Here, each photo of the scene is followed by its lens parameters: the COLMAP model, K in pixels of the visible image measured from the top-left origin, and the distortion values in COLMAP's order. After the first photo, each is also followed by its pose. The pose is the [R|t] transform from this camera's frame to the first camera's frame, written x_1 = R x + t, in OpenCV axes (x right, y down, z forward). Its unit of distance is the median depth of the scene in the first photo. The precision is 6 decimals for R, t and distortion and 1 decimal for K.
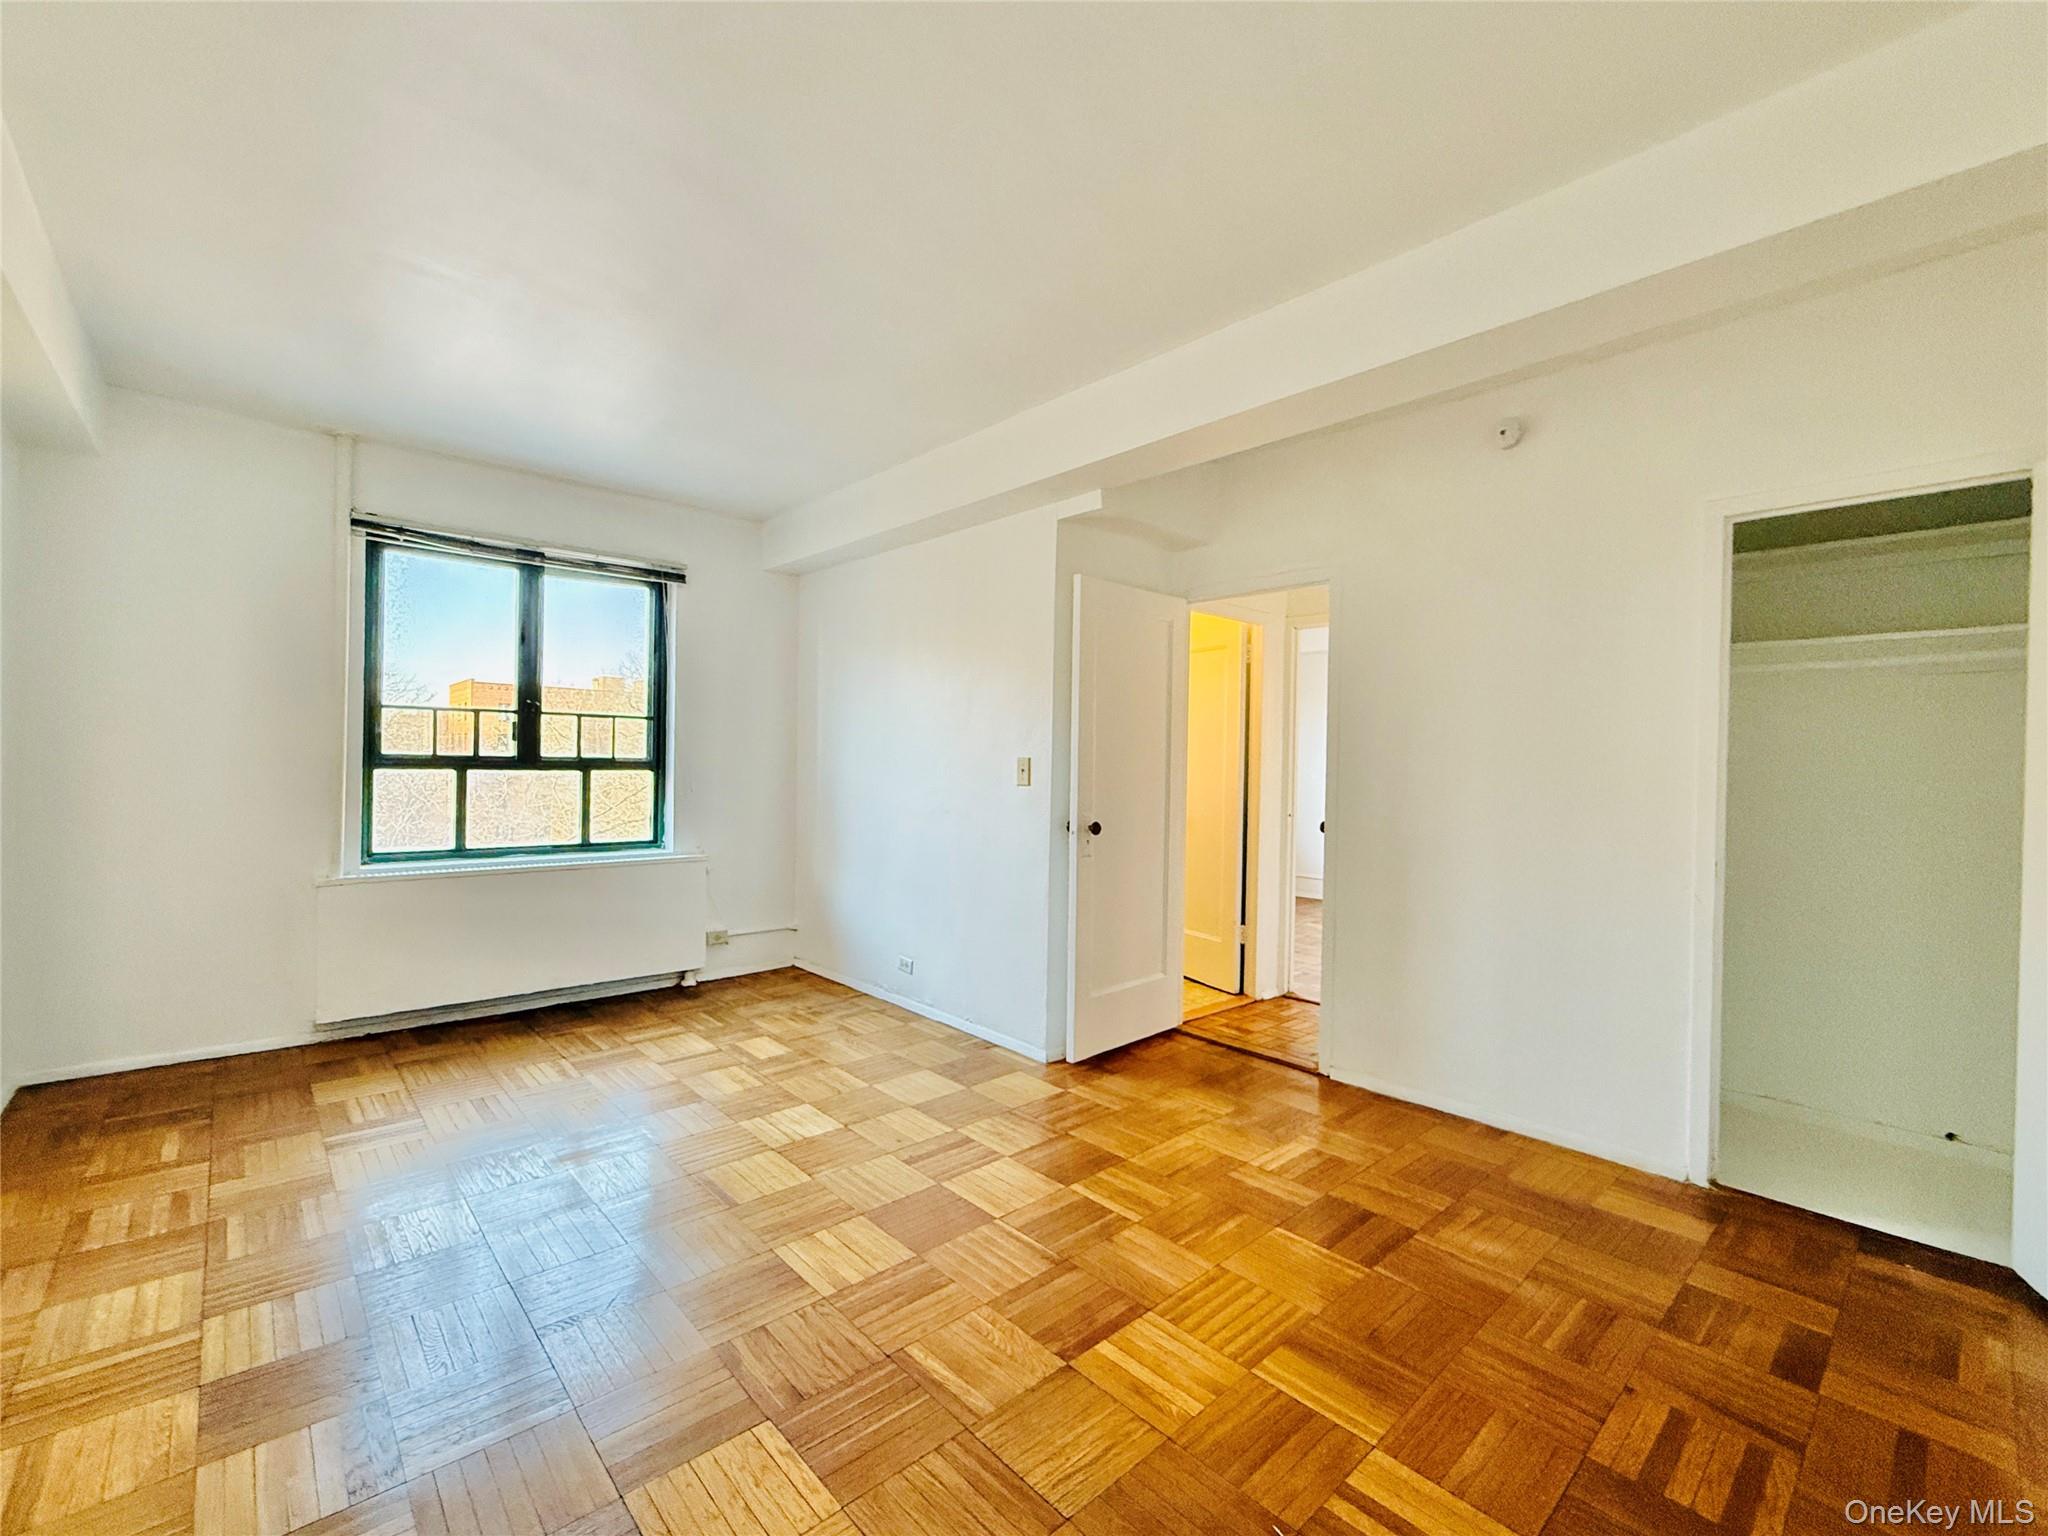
lens RADIAL K [[889.8, 0, 1039.5], [0, 889.8, 780.4], [0, 0, 1]] dist [0.002170, -0.000062]
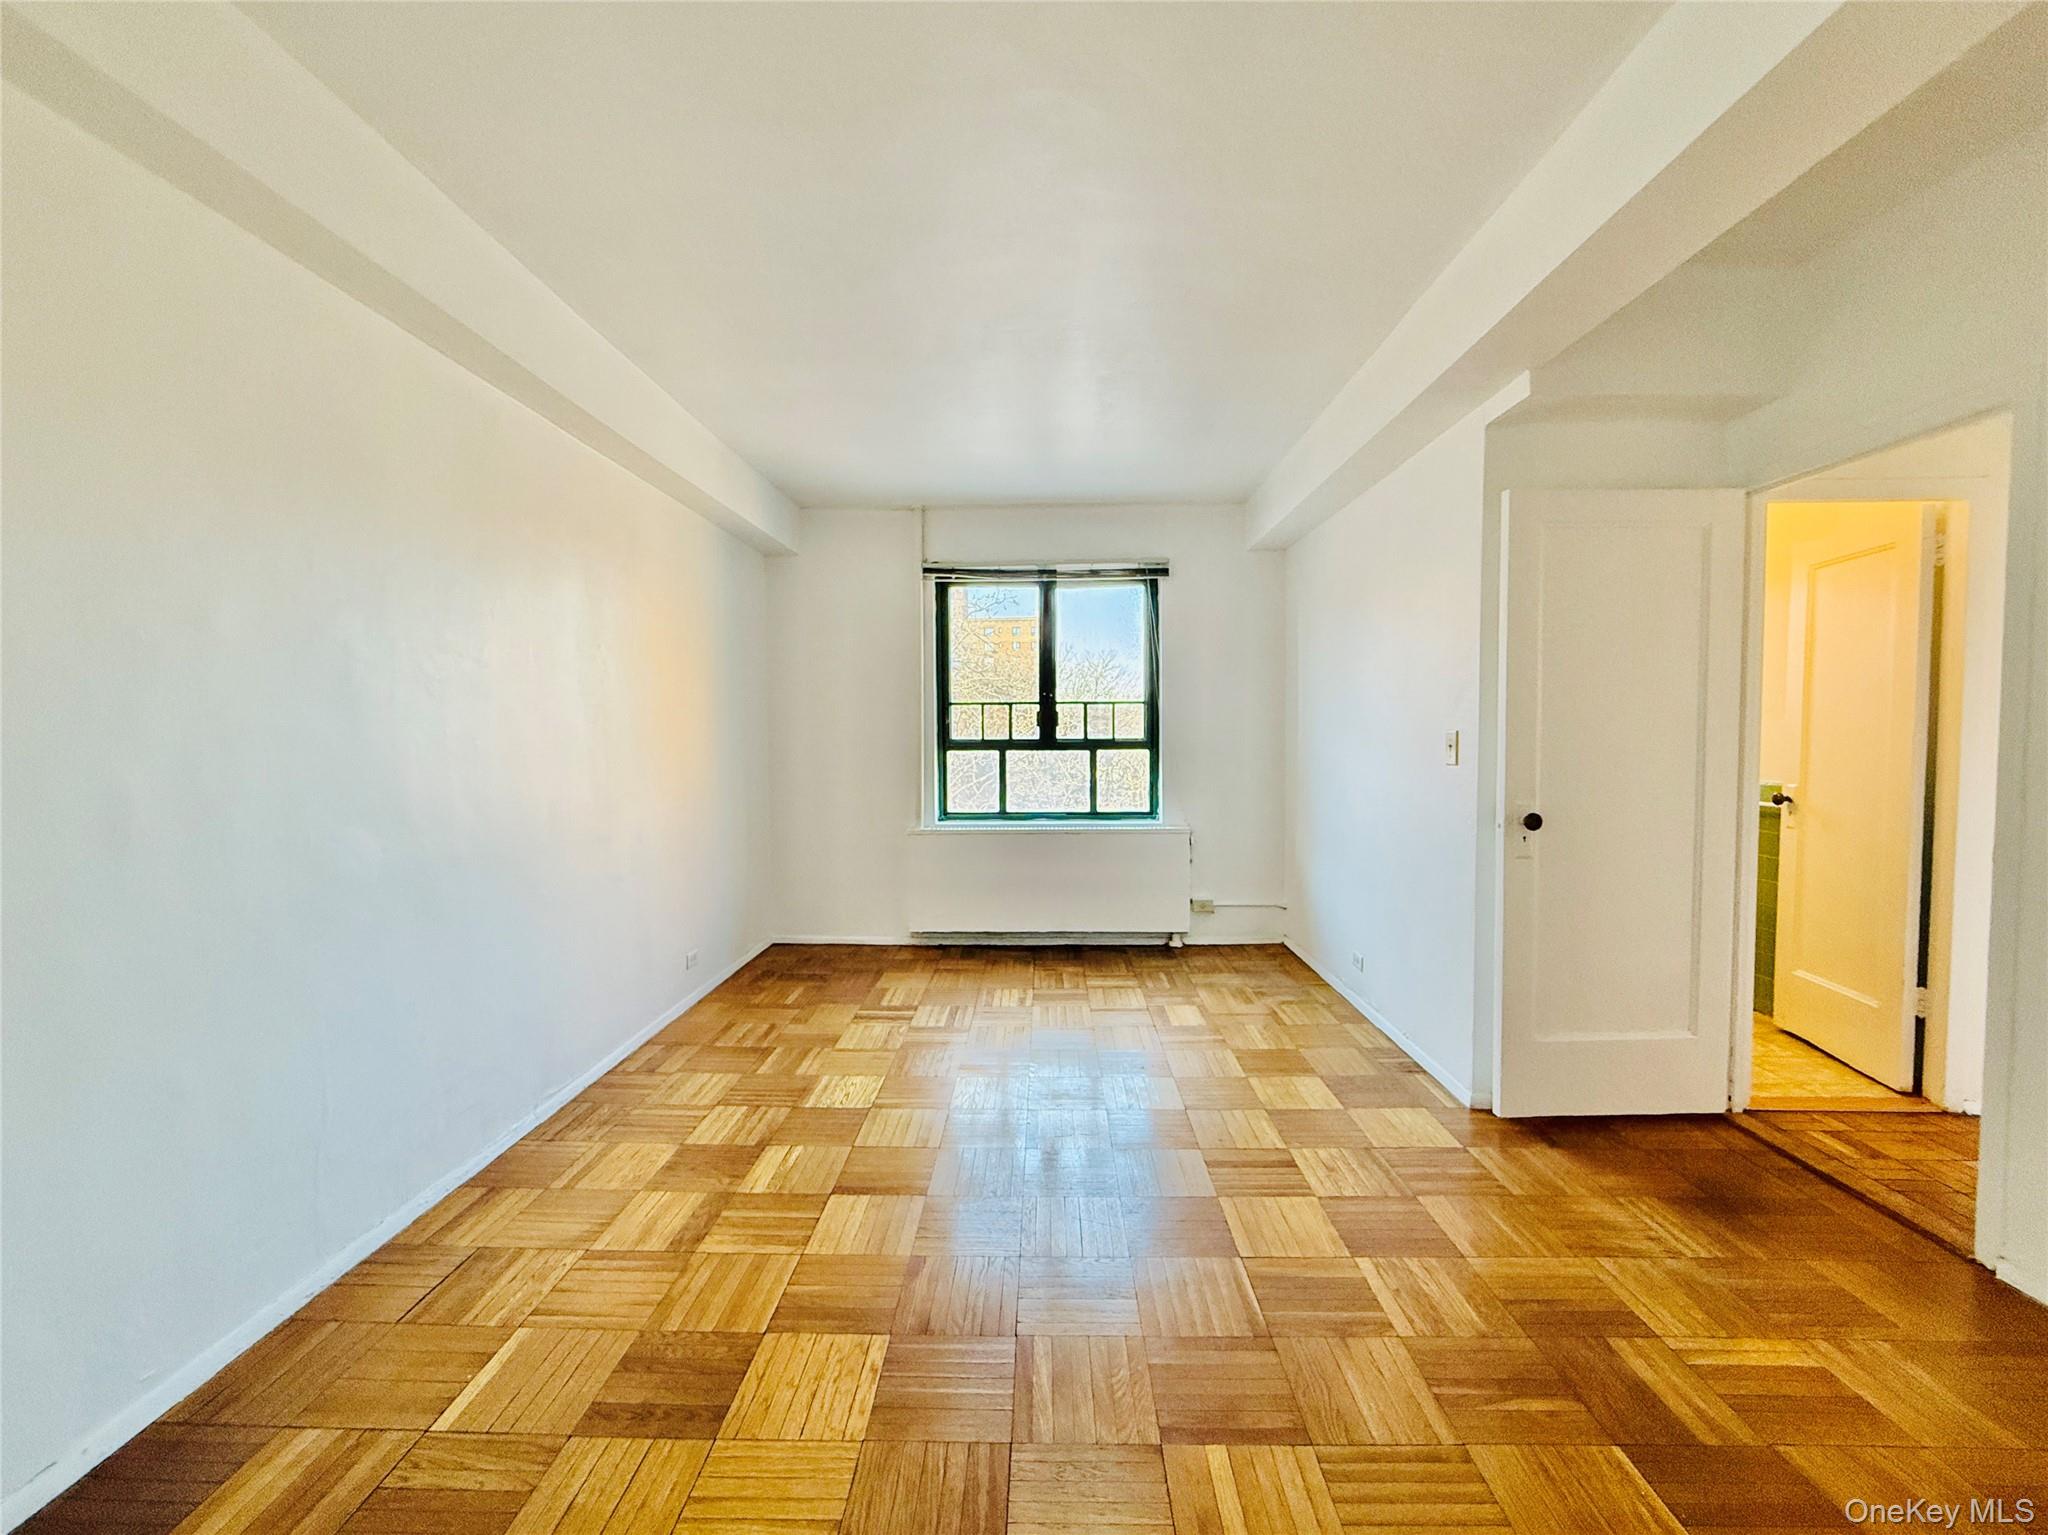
lens RADIAL K [[846.0, 0, 1014.6], [0, 846.0, 772.7], [0, 0, 1]] dist [0.003057, -0.000566]
pose [[0.713183, 0.009604, -0.700912, 0.264690], [0.003363, 0.999848, 0.017122, -0.000856], [0.700970, -0.014569, 0.713042, 0.178531]]
